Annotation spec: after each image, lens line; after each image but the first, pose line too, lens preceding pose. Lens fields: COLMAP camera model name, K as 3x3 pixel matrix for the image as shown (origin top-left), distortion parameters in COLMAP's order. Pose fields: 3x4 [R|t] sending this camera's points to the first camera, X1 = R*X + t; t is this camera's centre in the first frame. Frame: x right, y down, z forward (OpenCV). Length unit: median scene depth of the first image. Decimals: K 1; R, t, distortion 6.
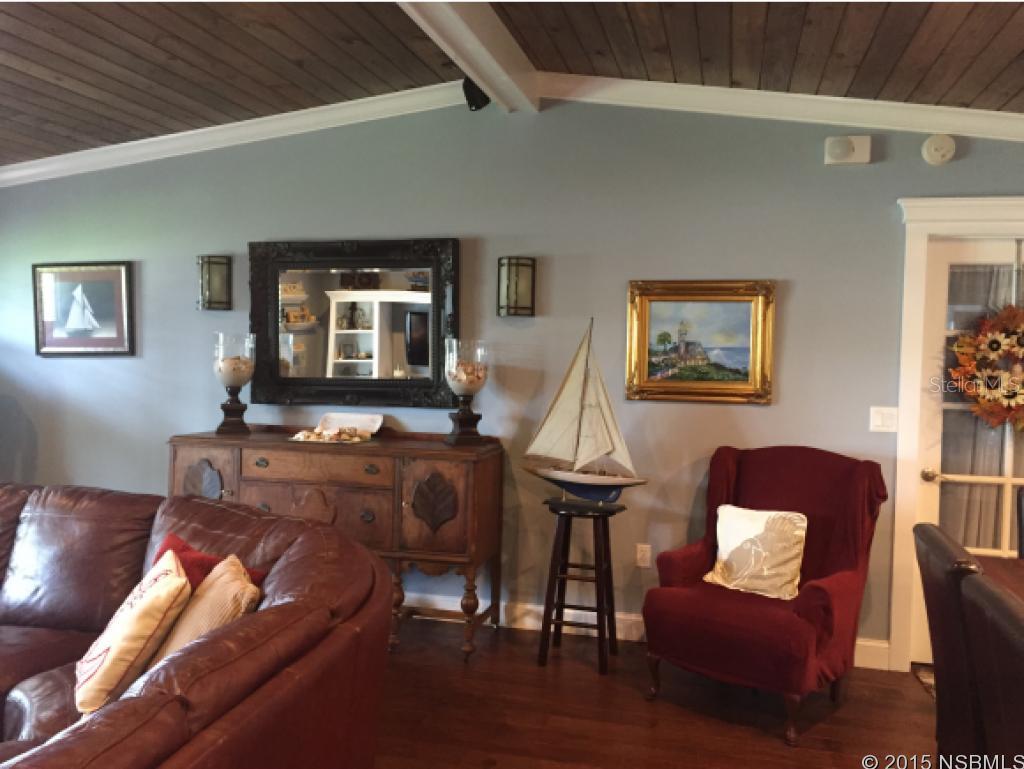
lens RADIAL K [[877.1, 0, 509.2], [0, 877.1, 384.2], [0, 0, 1]] dist [0.094062, -0.124419]
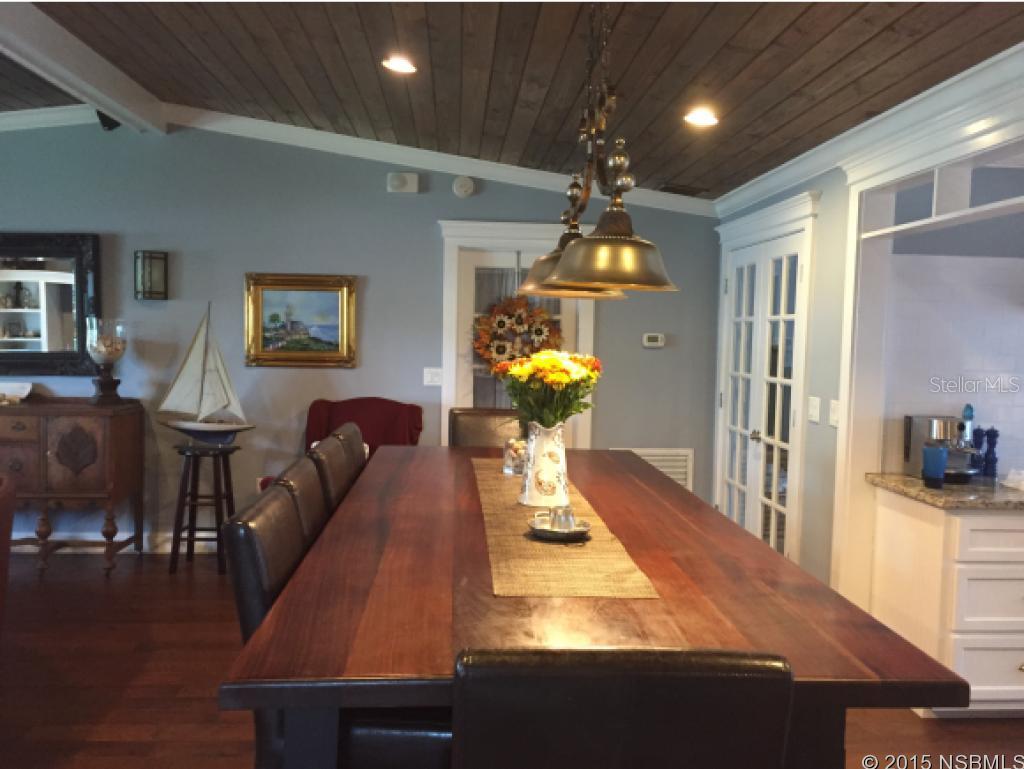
lens RADIAL K [[877.1, 0, 507.8], [0, 877.1, 382.8], [0, 0, 1]] dist [0.094062, -0.124419]
pose [[0.953686, -0.020515, 0.300104, 0.113077], [0.014428, 0.999643, 0.022485, 0.019002], [-0.300458, -0.017113, 0.953642, -0.350129]]
